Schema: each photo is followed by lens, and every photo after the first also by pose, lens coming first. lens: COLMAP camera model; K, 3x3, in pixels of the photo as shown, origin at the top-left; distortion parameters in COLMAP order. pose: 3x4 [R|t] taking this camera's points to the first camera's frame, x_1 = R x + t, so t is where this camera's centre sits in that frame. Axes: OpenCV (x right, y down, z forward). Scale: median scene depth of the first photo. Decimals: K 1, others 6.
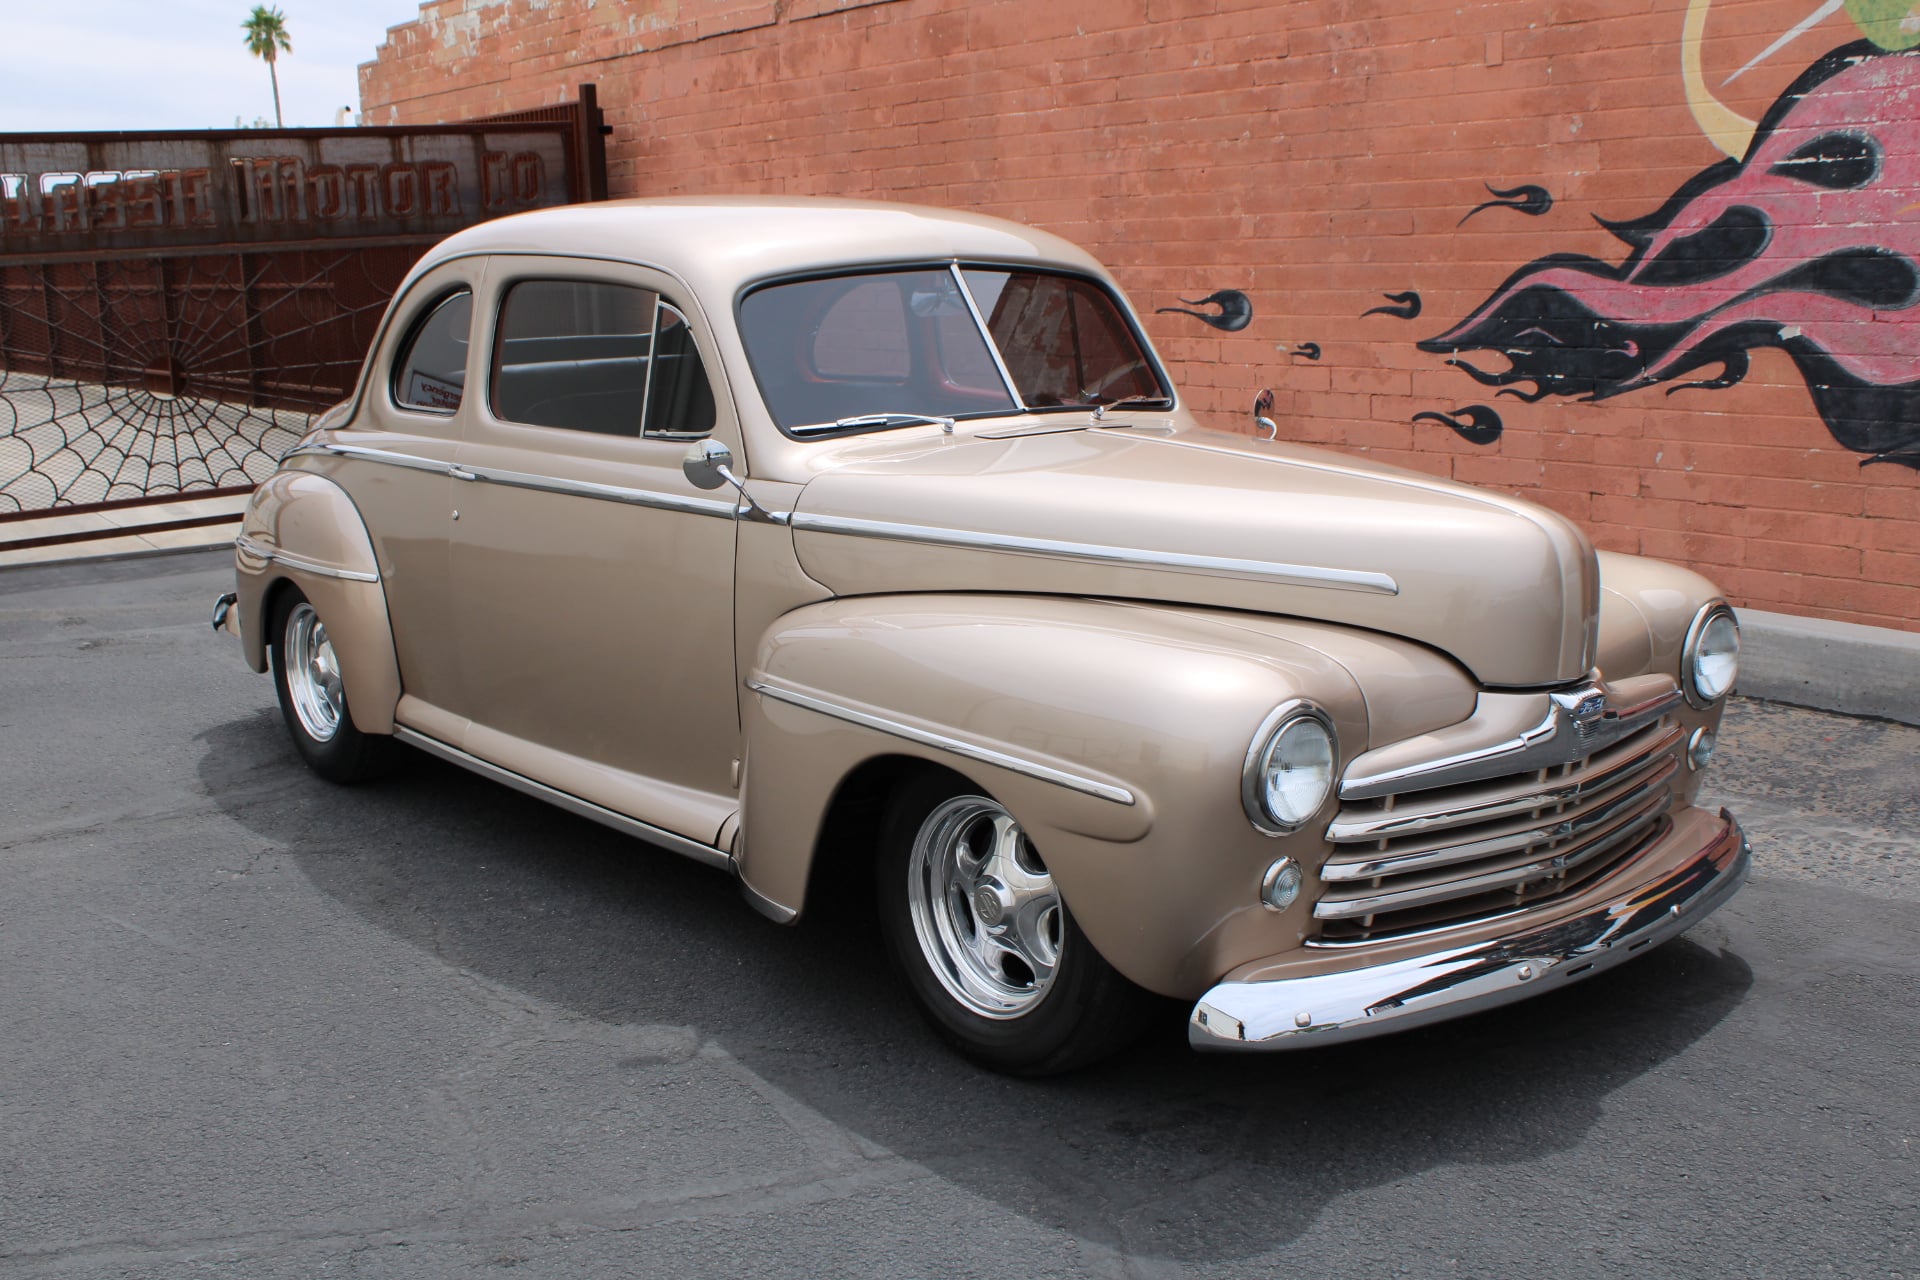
lens RADIAL K [[1984.3, 0, 931.7], [0, 1984.3, 629.2], [0, 0, 1]] dist [-0.077262, 0.000000]
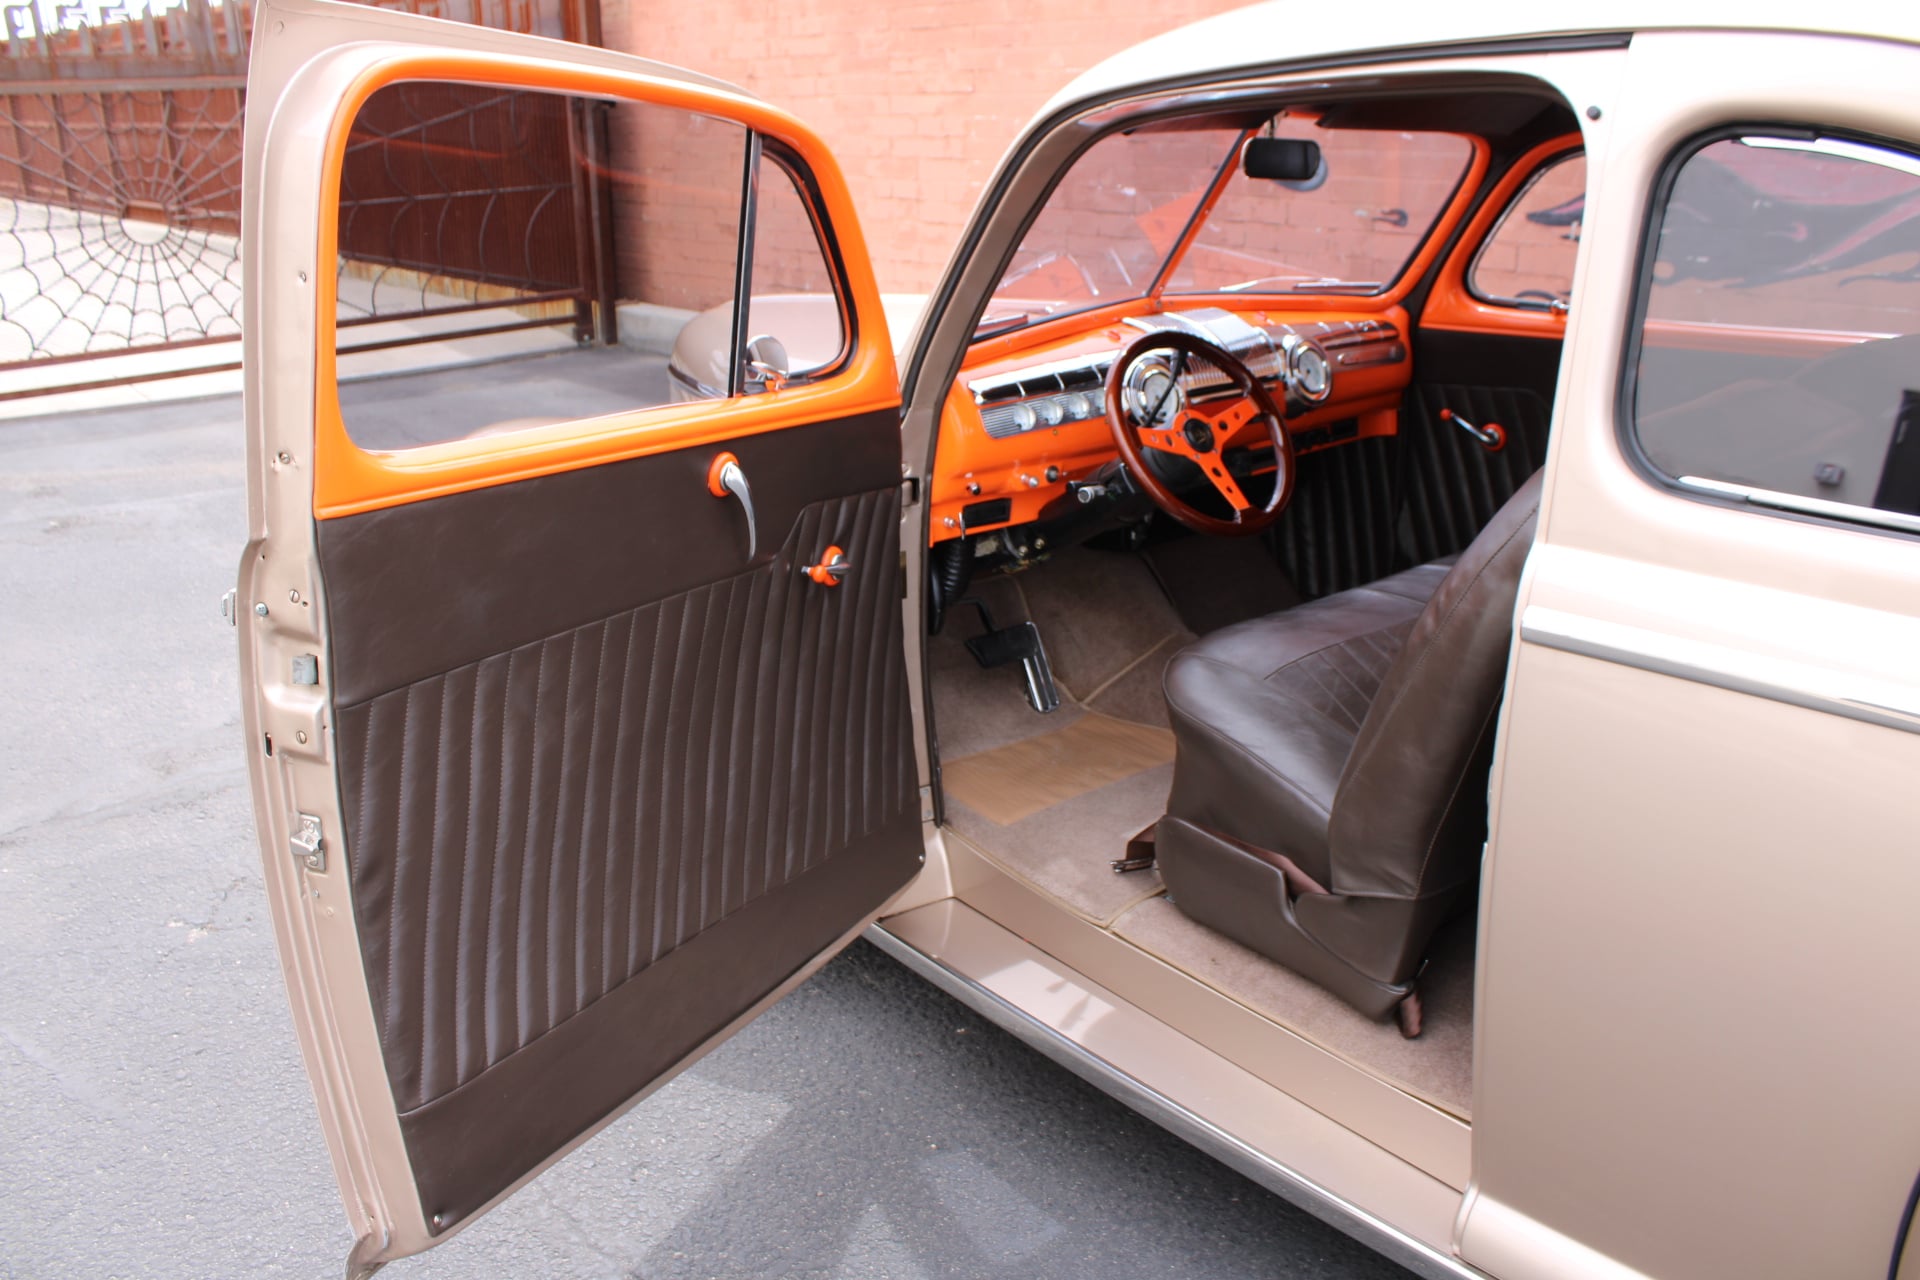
lens RADIAL K [[1603.0, 0, 939.3], [0, 1603.0, 632.1], [0, 0, 1]] dist [-0.159533, 0.151357]
pose [[0.997772, 0.001991, 0.066686, -0.075829], [-0.010890, 0.991009, 0.133353, -0.047358], [-0.065821, -0.133782, 0.988823, 0.280943]]
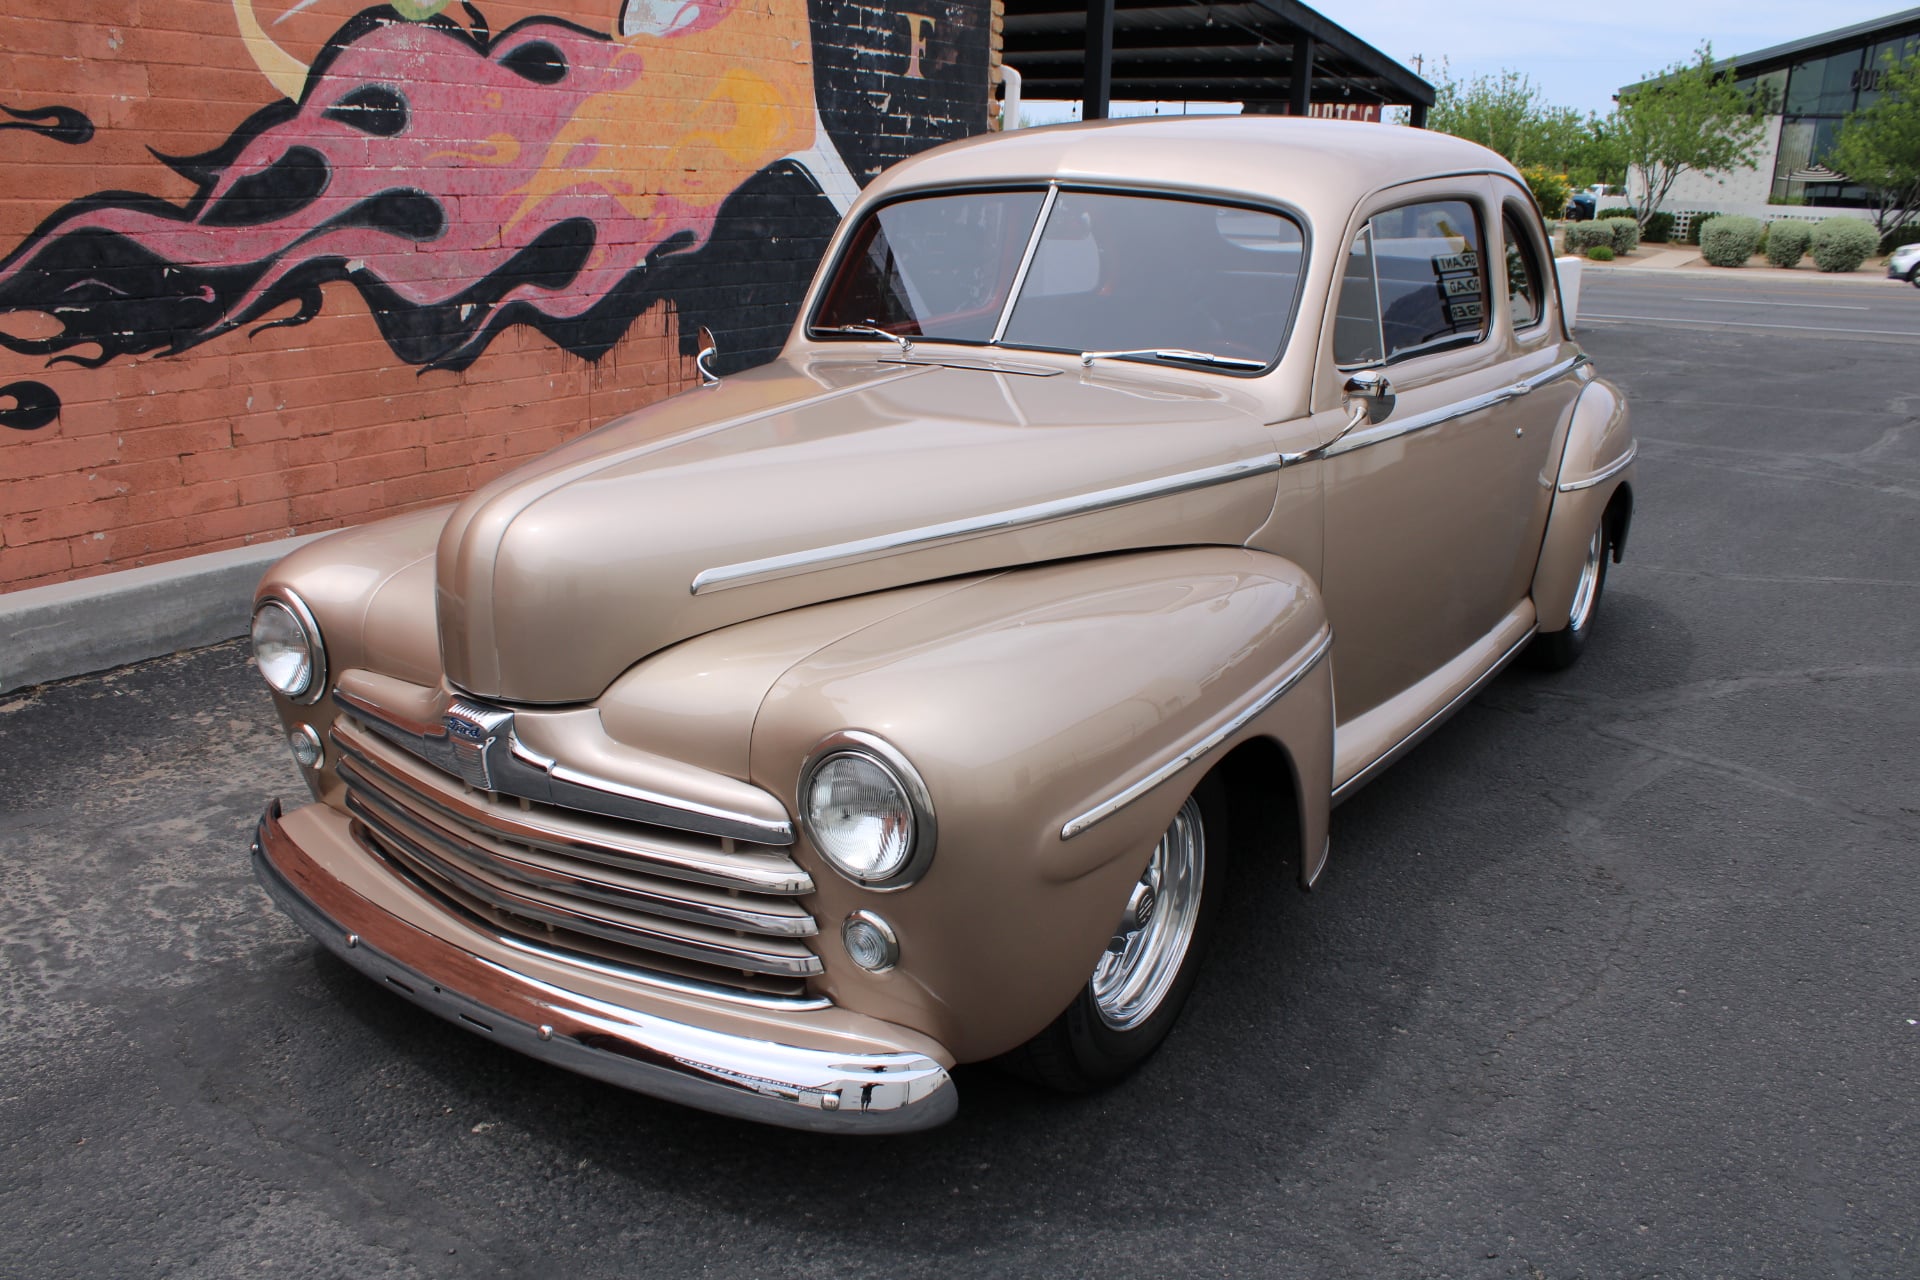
lens RADIAL K [[1603.0, 0, 952.3], [0, 1603.0, 635.1], [0, 0, 1]] dist [-0.159533, 0.151357]
pose [[-0.334637, -0.234463, 0.912713, -0.447168], [0.167117, 0.938436, 0.302342, -0.142558], [-0.927410, 0.253704, -0.274853, 0.842581]]
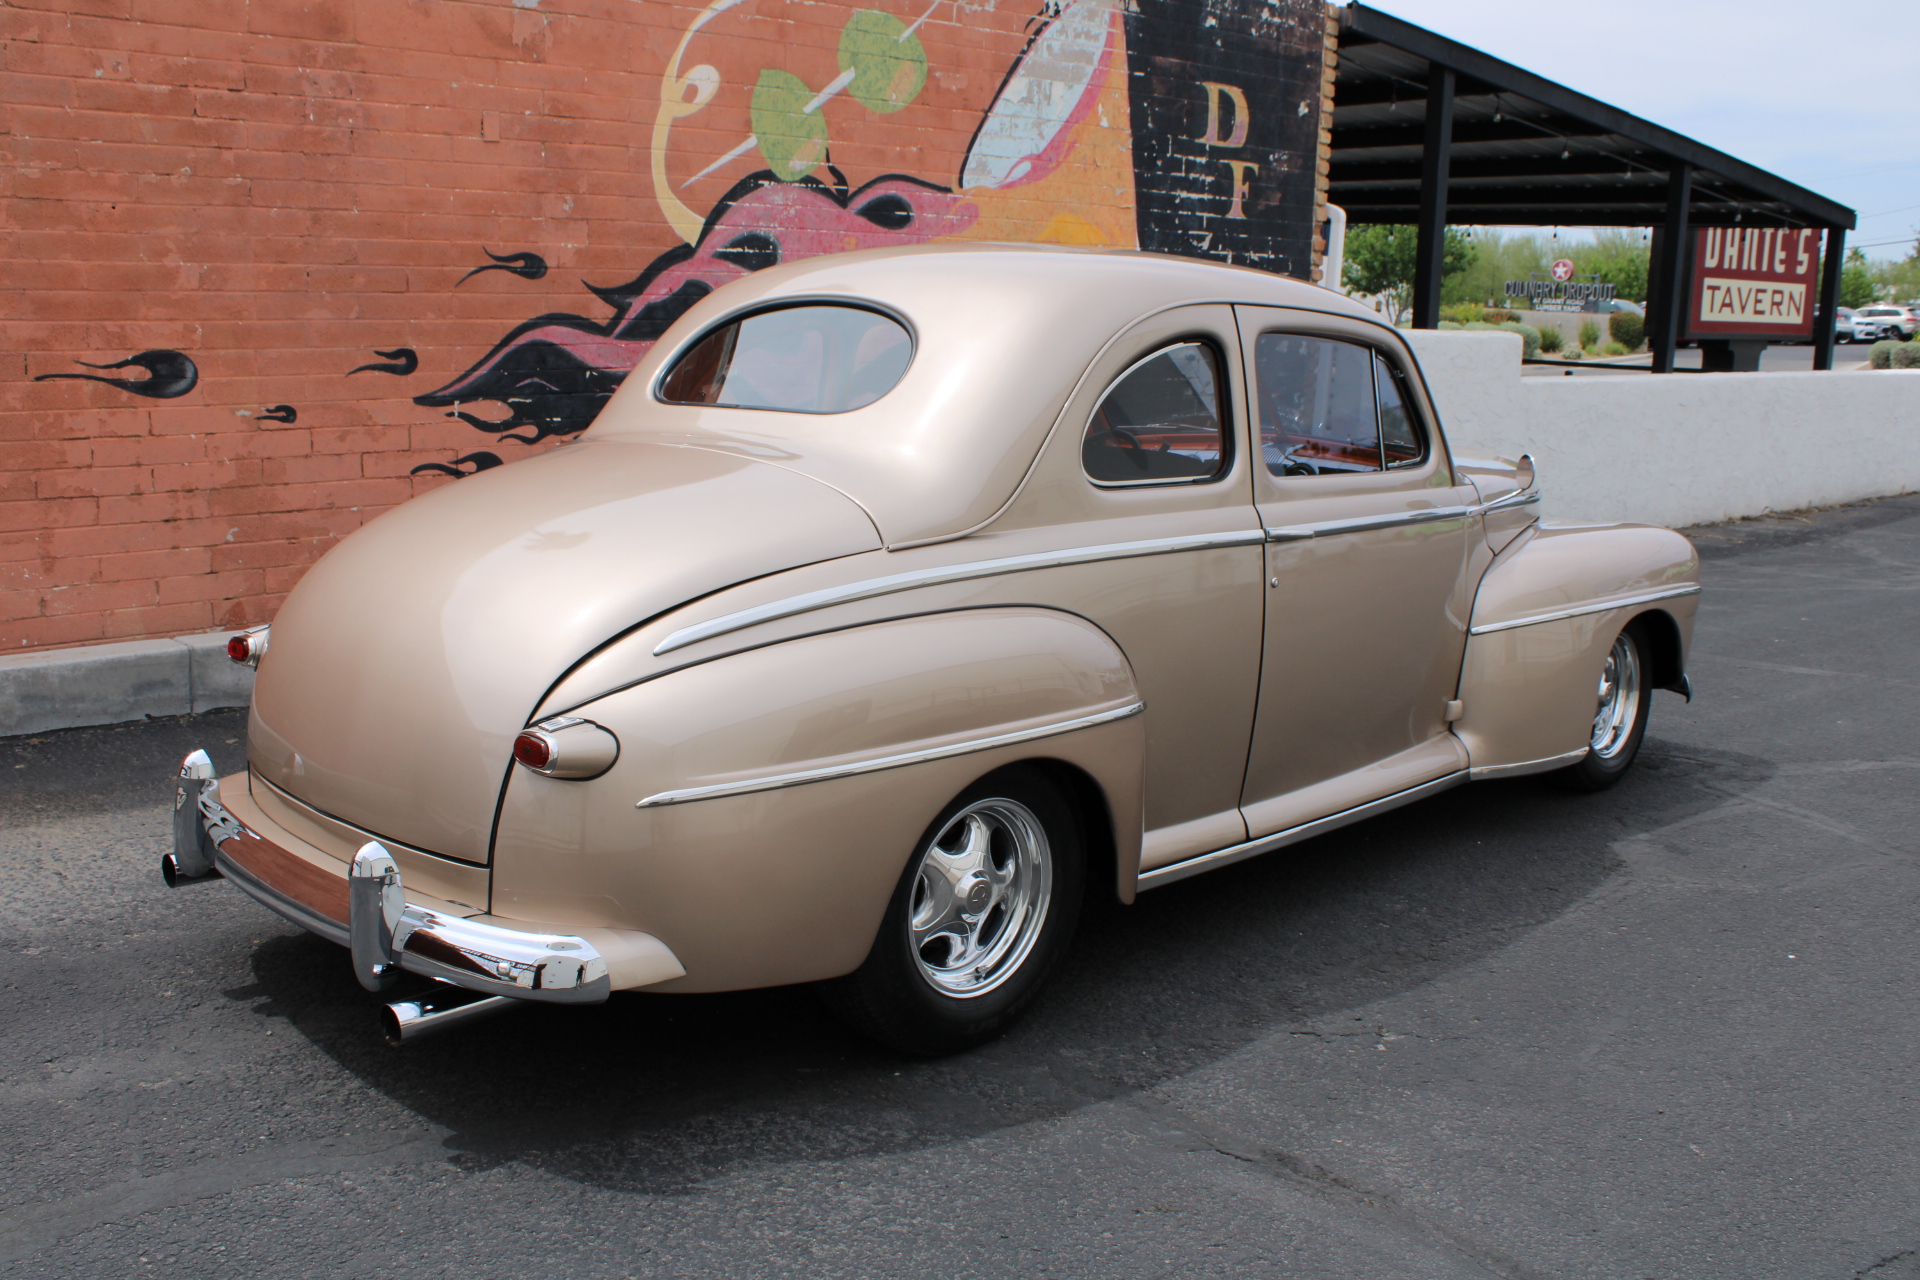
lens RADIAL K [[1823.1, 0, 972.3], [0, 1823.1, 608.0], [0, 0, 1]] dist [-0.085127, 0.000000]
pose [[-0.100249, -0.141561, 0.984840, -0.736052], [0.167224, 0.973349, 0.156932, -0.140580], [-0.980809, 0.180421, -0.073905, 0.820907]]
